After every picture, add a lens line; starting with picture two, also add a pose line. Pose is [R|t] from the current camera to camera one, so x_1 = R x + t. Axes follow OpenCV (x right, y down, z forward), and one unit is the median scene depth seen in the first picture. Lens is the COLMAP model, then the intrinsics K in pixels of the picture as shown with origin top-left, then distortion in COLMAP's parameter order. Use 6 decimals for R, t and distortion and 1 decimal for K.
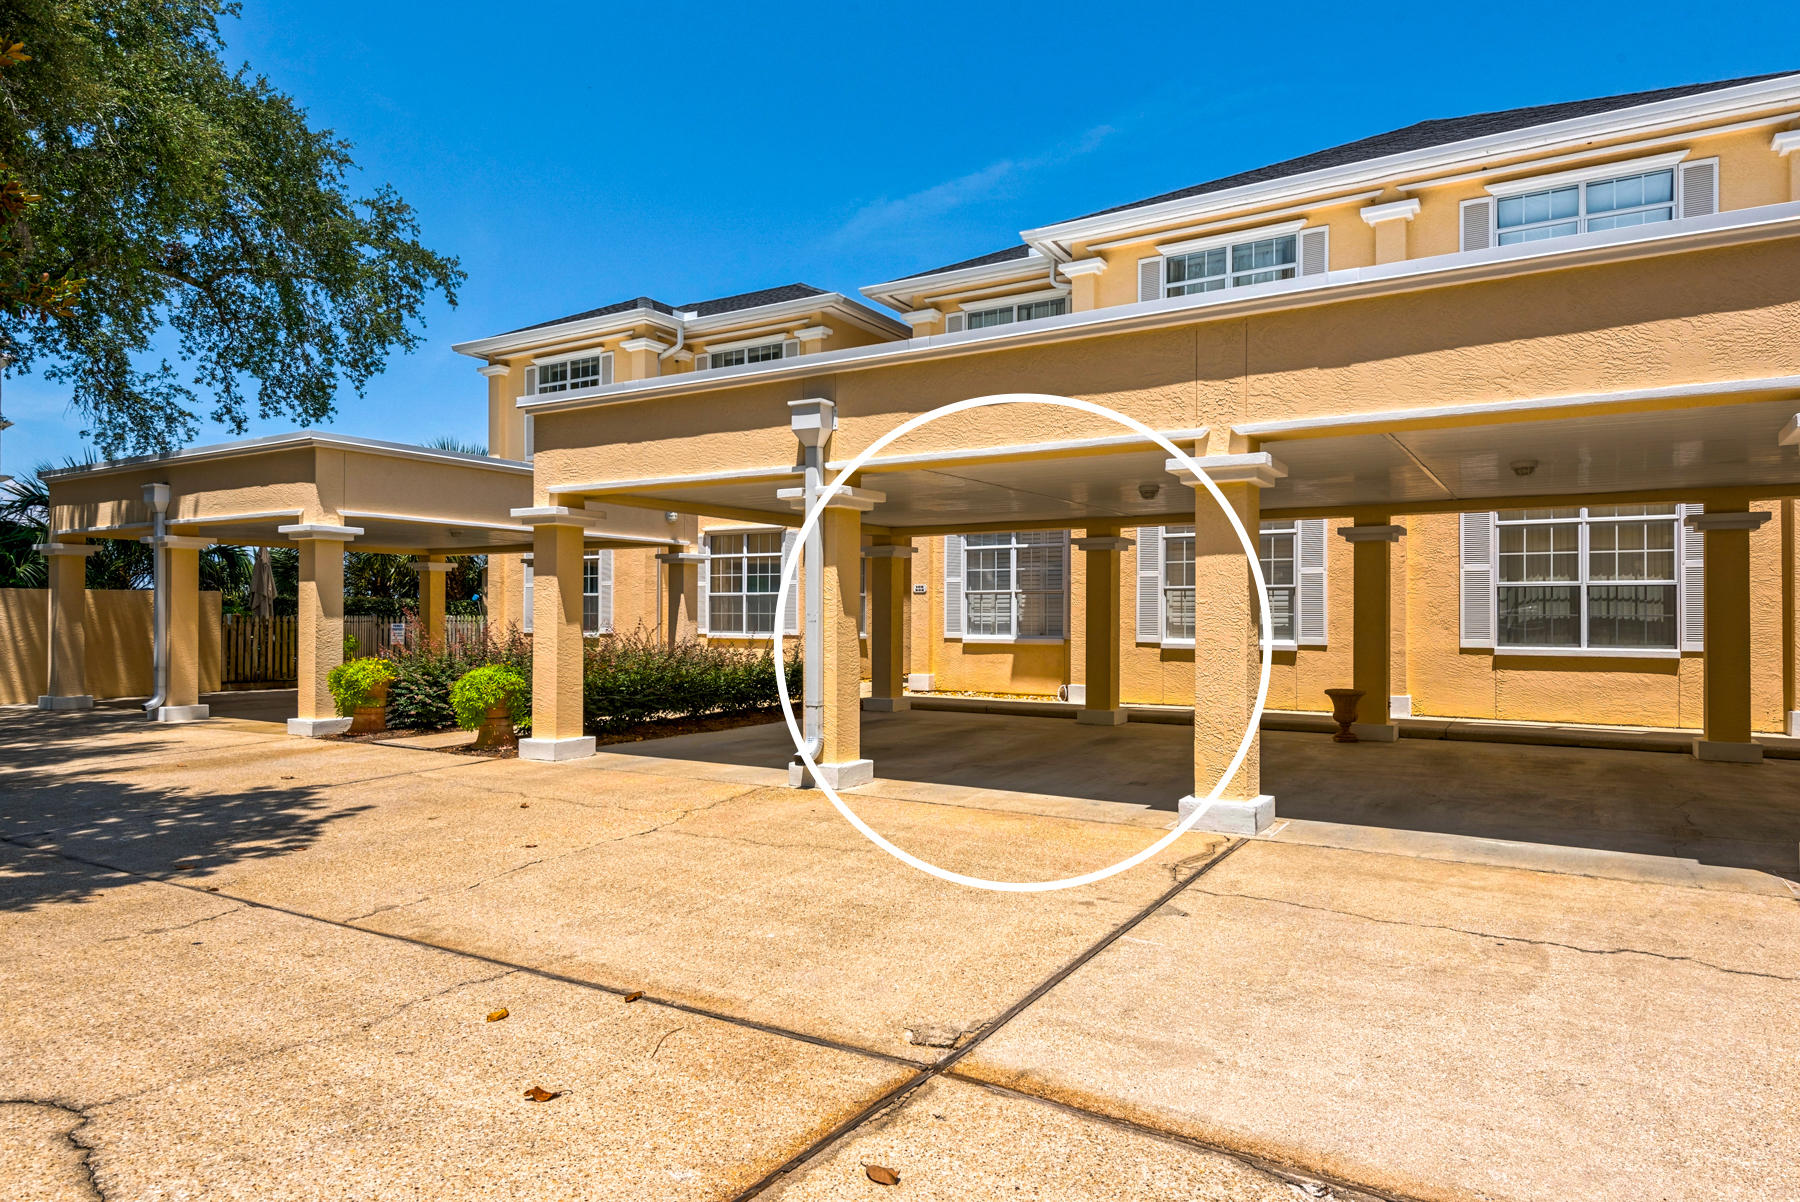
lens RADIAL K [[1057.9, 0, 917.1], [0, 1057.9, 607.5], [0, 0, 1]] dist [-0.002067, 0.000015]
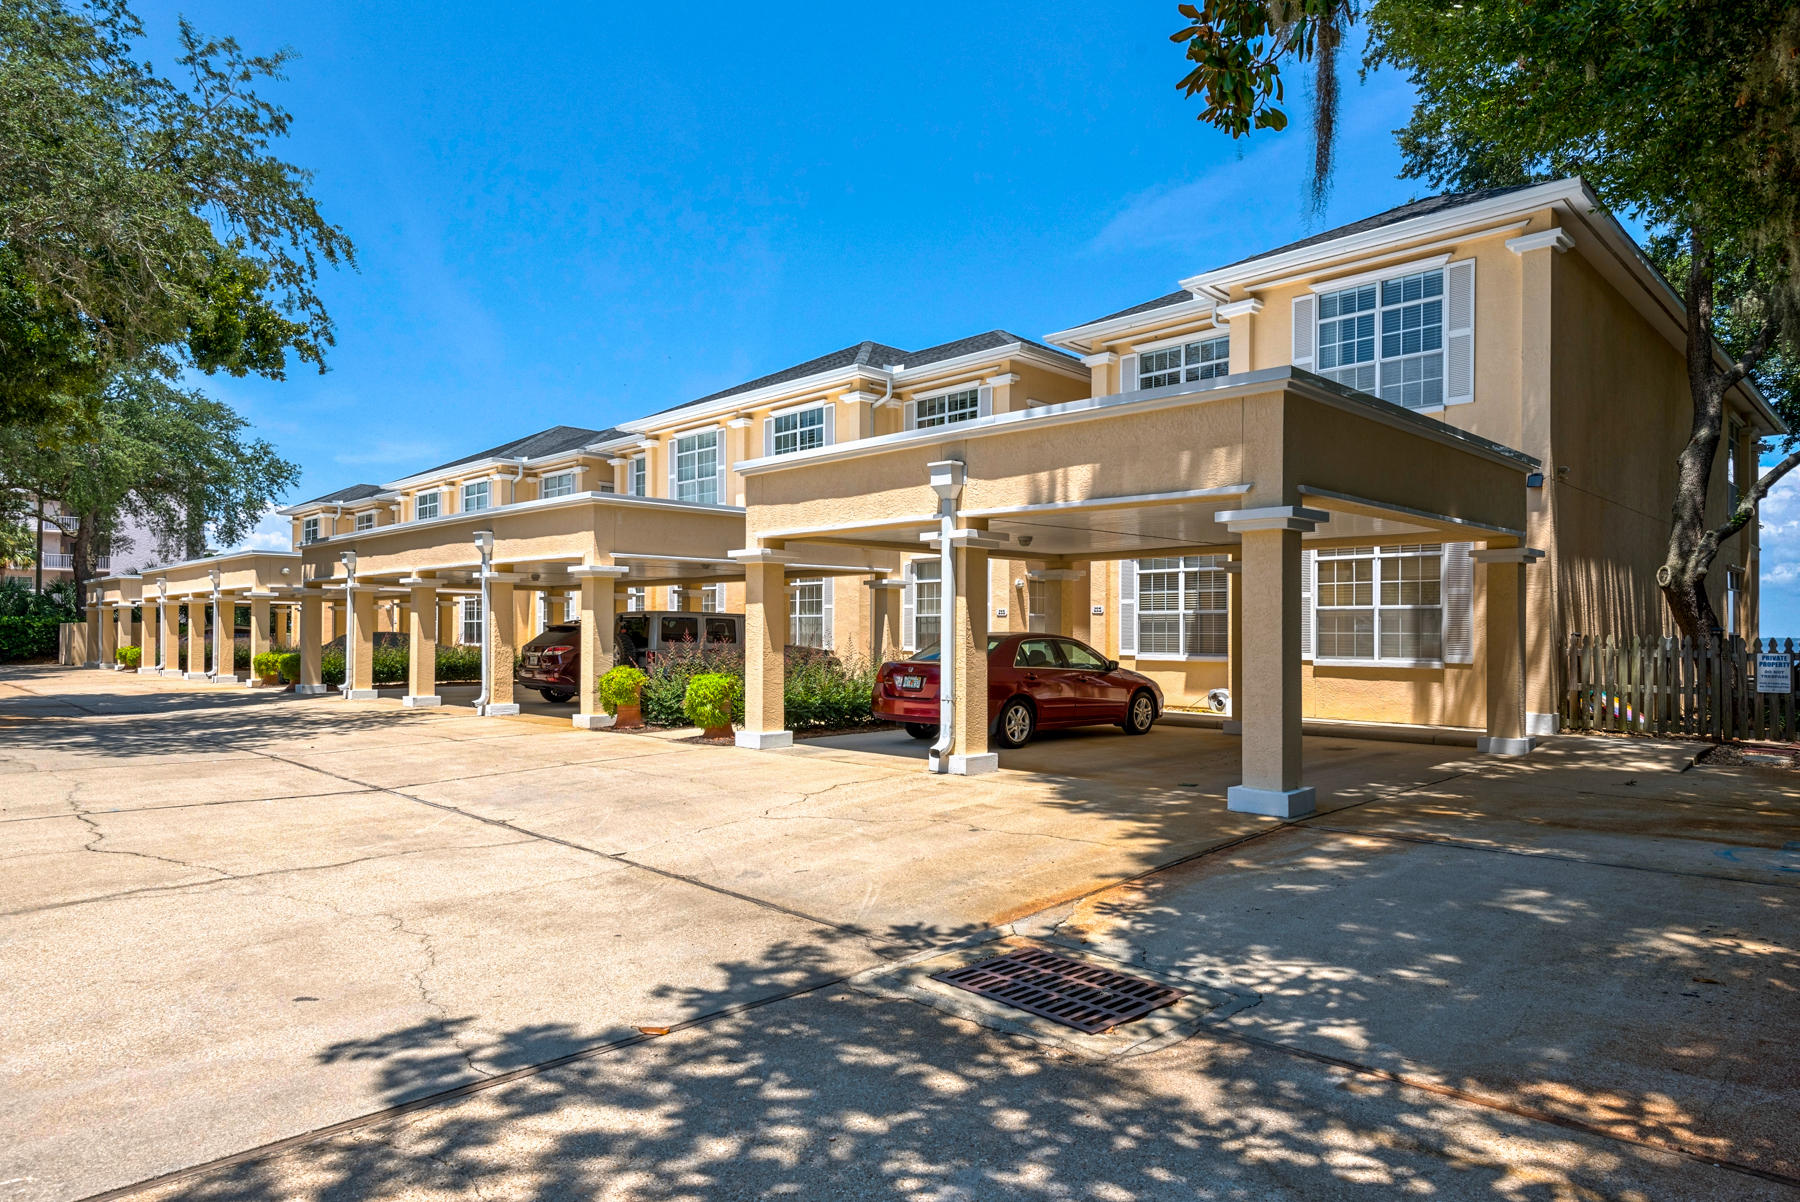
lens RADIAL K [[1077.6, 0, 895.9], [0, 1077.6, 612.6], [0, 0, 1]] dist [0.007517, -0.000883]
pose [[0.966754, -0.006198, -0.255631, 0.096764], [0.003036, 0.999914, -0.012764, -0.001521], [0.255688, 0.011564, 0.966690, -0.138378]]
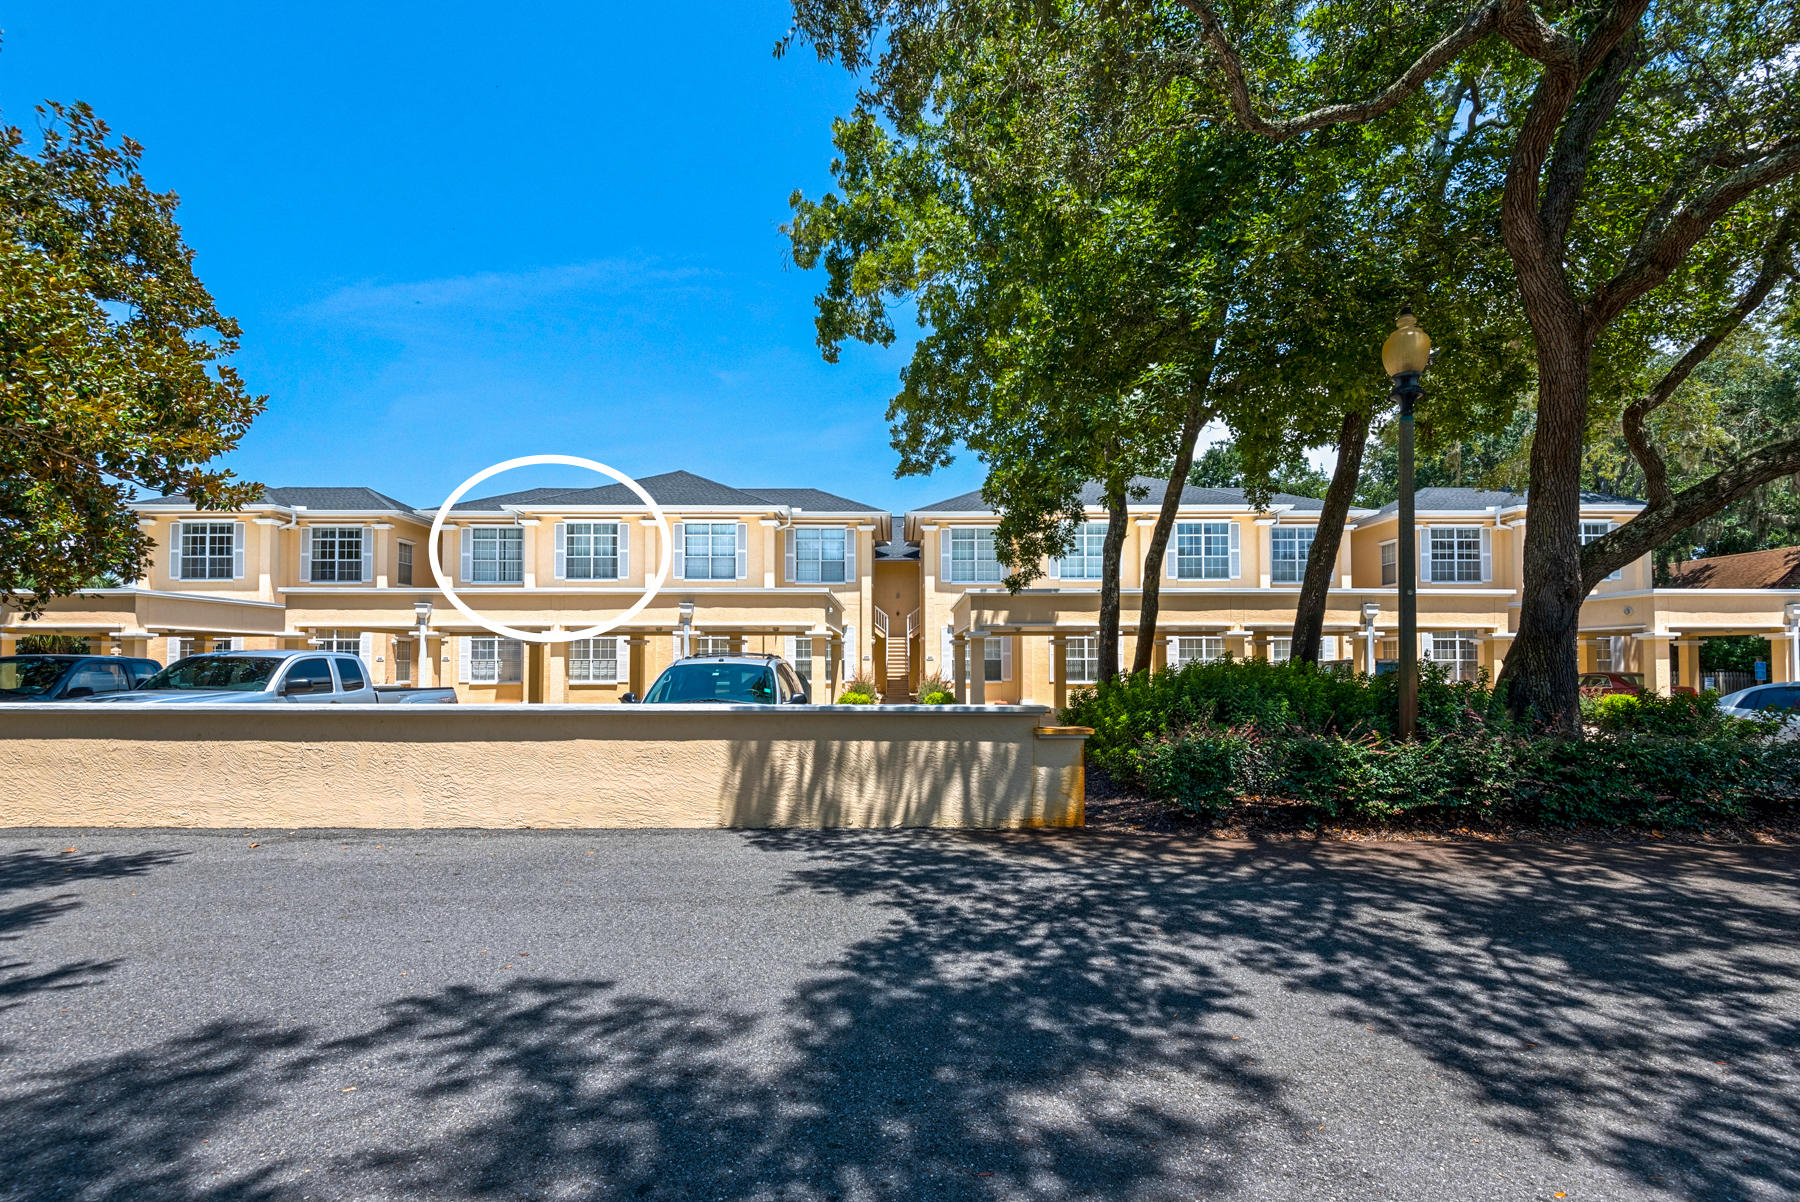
lens RADIAL K [[815.7, 0, 880.7], [0, 815.7, 661.1], [0, 0, 1]] dist [0.000714, 0.000105]
pose [[0.858273, 0.000492, 0.513193, -0.099652], [-0.003875, 0.999977, 0.005521, -0.028657], [-0.513179, -0.006727, 0.858255, -0.927538]]
